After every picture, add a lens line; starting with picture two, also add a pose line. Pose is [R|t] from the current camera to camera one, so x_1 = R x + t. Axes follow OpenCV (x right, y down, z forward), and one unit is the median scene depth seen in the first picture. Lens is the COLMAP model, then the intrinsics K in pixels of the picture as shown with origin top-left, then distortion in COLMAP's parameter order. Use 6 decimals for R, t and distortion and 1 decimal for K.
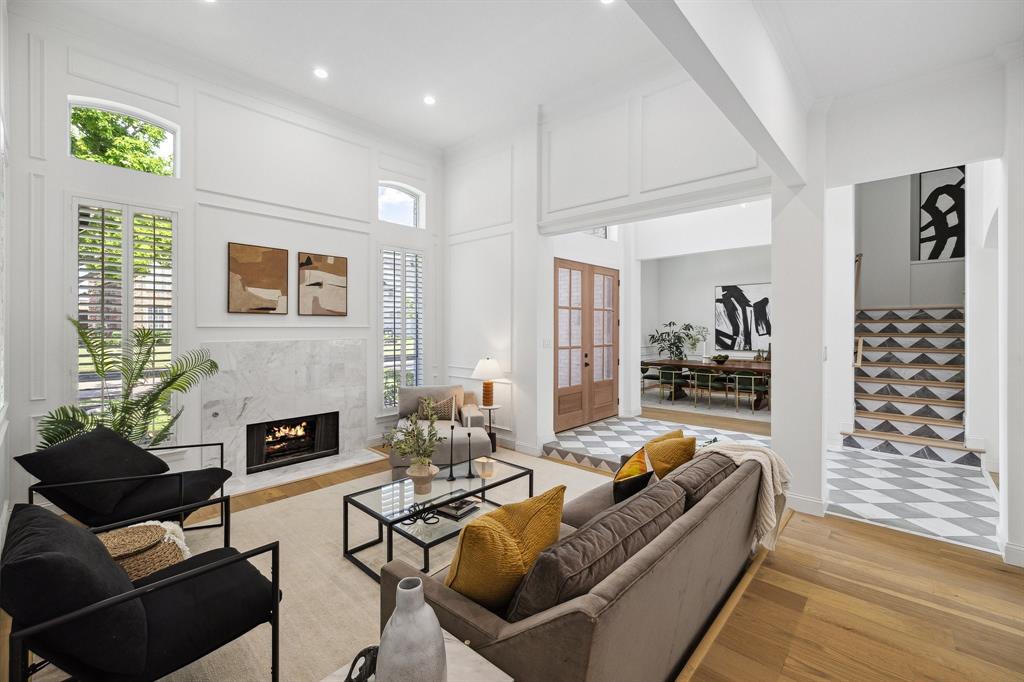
lens RADIAL K [[437.7, 0, 495.9], [0, 437.7, 327.4], [0, 0, 1]] dist [0.000006, 0.000333]
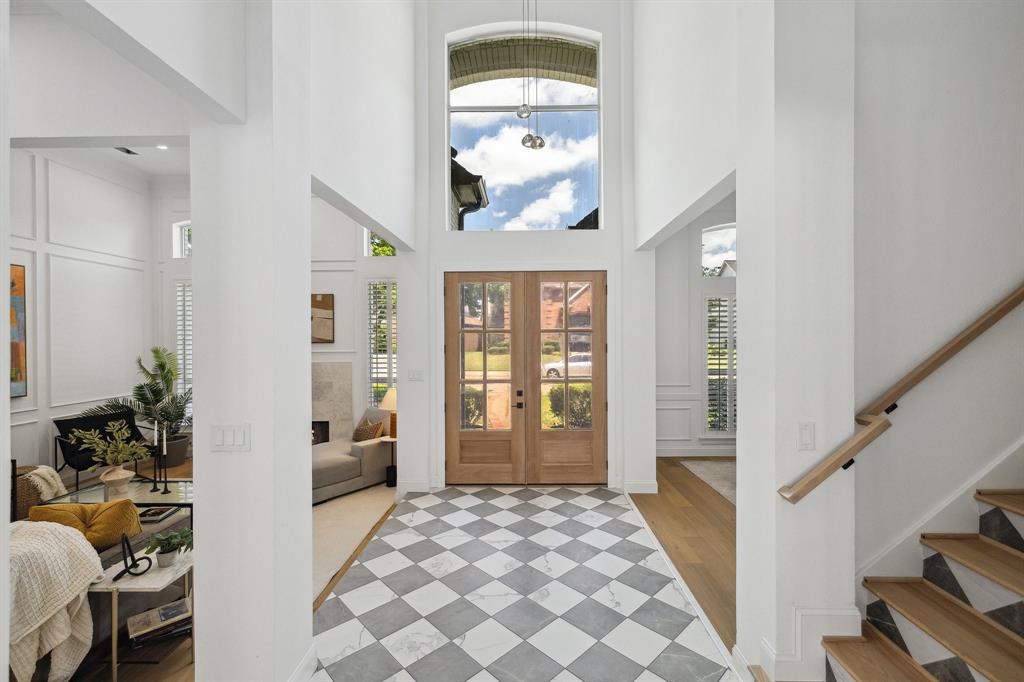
lens RADIAL K [[437.7, 0, 521.4], [0, 437.7, 336.6], [0, 0, 1]] dist [0.000006, 0.000333]
pose [[0.672688, -0.005206, -0.739908, 0.960820], [0.008315, 0.999965, 0.000523, -0.042452], [0.739880, -0.006504, 0.672708, 0.619753]]
